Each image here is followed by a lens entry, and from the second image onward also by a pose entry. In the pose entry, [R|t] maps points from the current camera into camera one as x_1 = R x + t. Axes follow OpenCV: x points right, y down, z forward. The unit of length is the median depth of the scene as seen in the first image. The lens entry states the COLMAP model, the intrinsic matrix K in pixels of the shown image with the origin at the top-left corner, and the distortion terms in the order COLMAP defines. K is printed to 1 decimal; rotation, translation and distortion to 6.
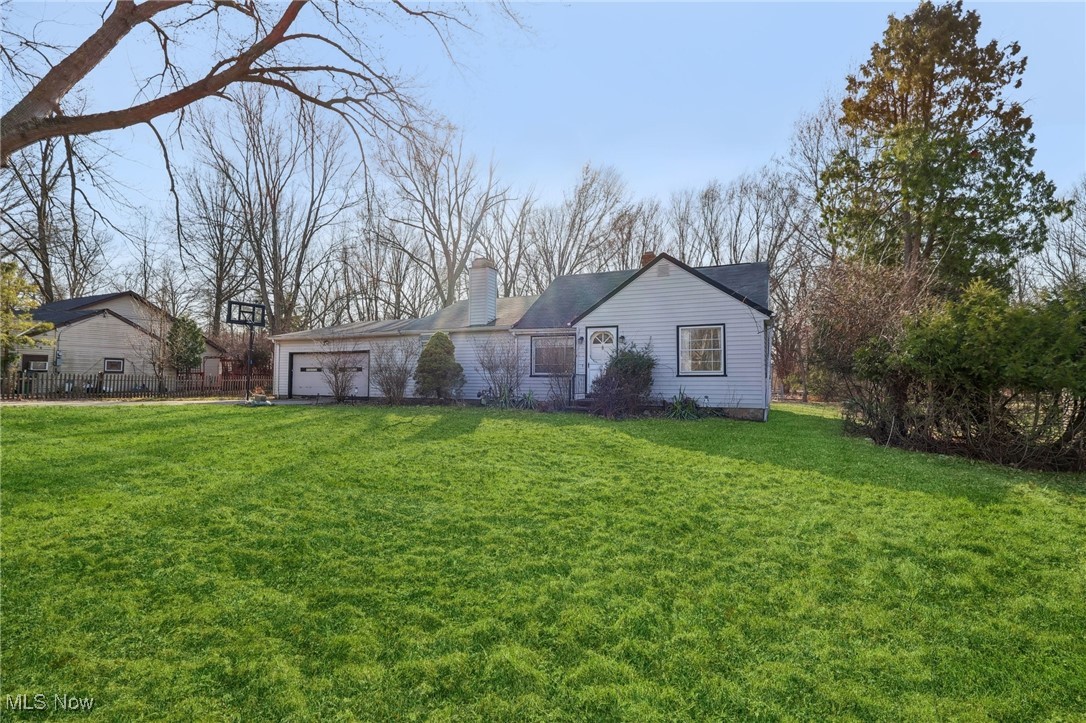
lens RADIAL K [[498.5, 0, 543.0], [0, 498.5, 361.5], [0, 0, 1]] dist [-0.000333, -0.000157]
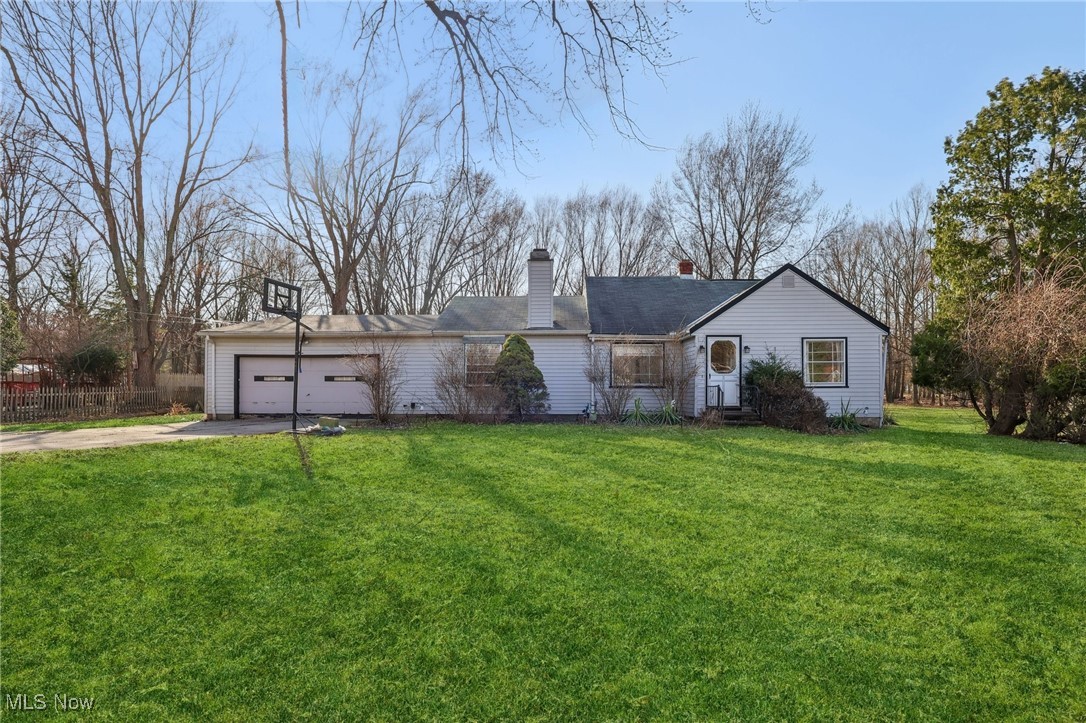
lens RADIAL K [[508.5, 0, 542.7], [0, 508.5, 389.8], [0, 0, 1]] dist [0.002381, 0.000216]
pose [[0.922466, -0.006649, 0.386021, -0.584077], [-0.009895, 0.999116, 0.040854, -0.002853], [-0.385952, -0.041506, 0.921585, 0.234087]]
